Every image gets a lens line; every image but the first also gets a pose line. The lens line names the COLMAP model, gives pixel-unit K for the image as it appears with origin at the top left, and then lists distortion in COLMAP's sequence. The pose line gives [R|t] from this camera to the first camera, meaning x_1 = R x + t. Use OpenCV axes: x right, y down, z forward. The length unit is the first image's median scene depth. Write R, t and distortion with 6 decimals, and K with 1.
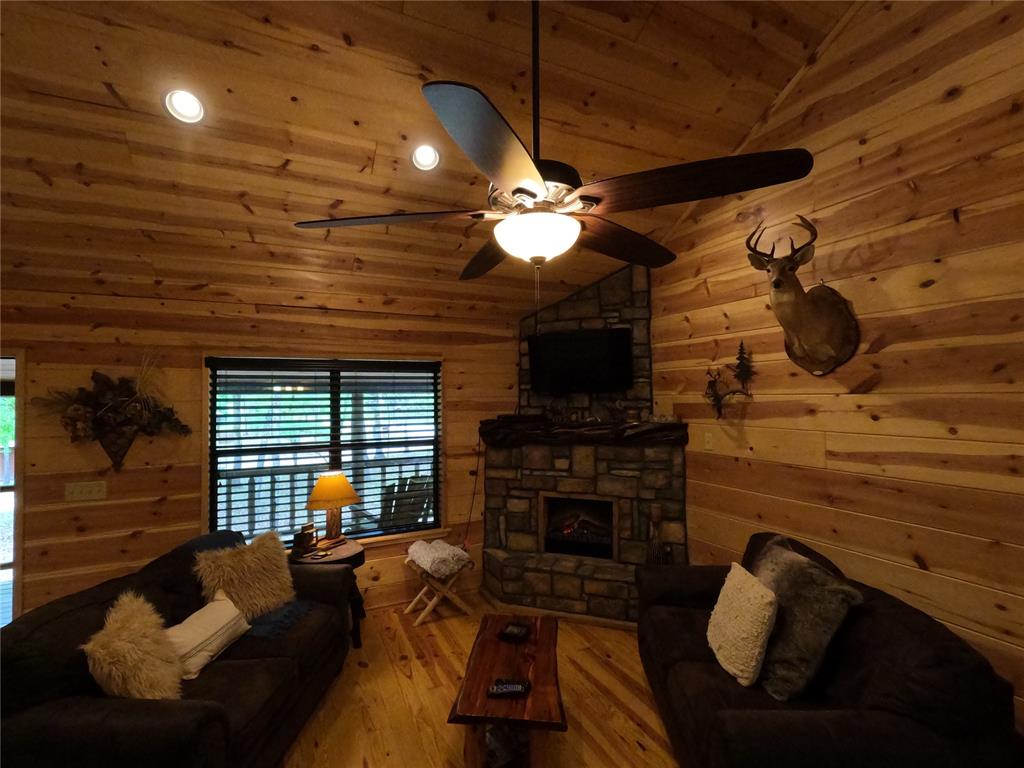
lens RADIAL K [[489.8, 0, 512.7], [0, 489.8, 384.6], [0, 0, 1]] dist [0.000442, 0.000481]
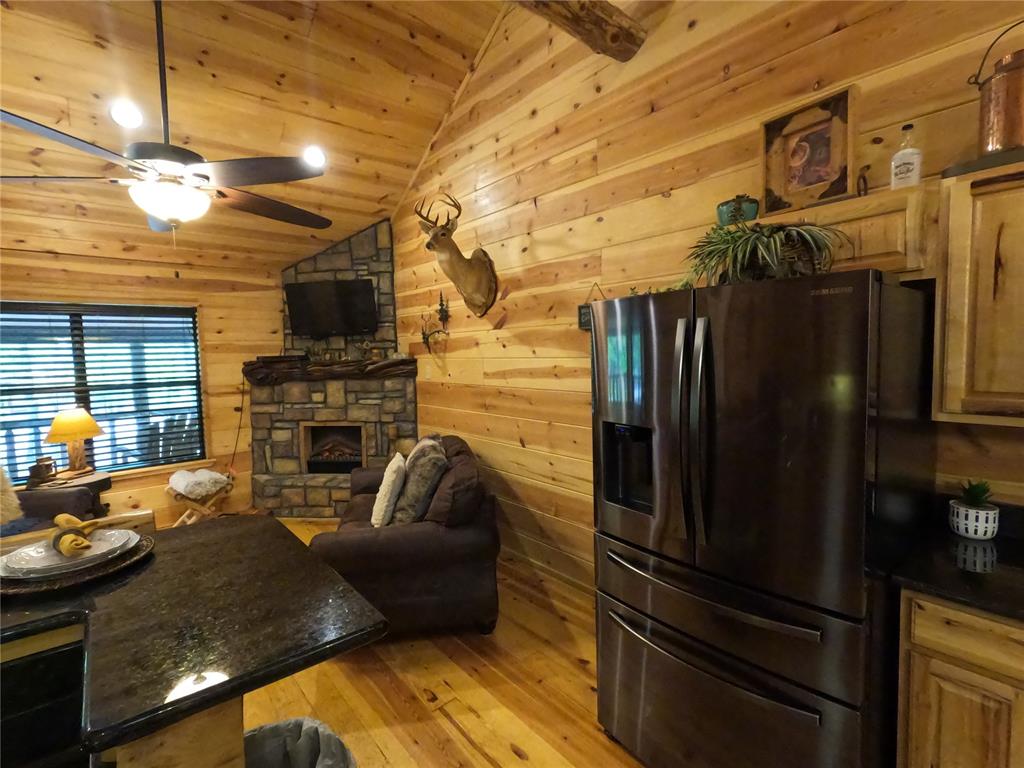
lens RADIAL K [[489.8, 0, 512.2], [0, 489.8, 384.3], [0, 0, 1]] dist [0.000442, 0.000481]
pose [[0.968492, -0.029975, 0.247232, 0.342630], [0.008506, 0.996132, 0.087455, 0.045028], [-0.248897, -0.082597, 0.965001, -0.304584]]
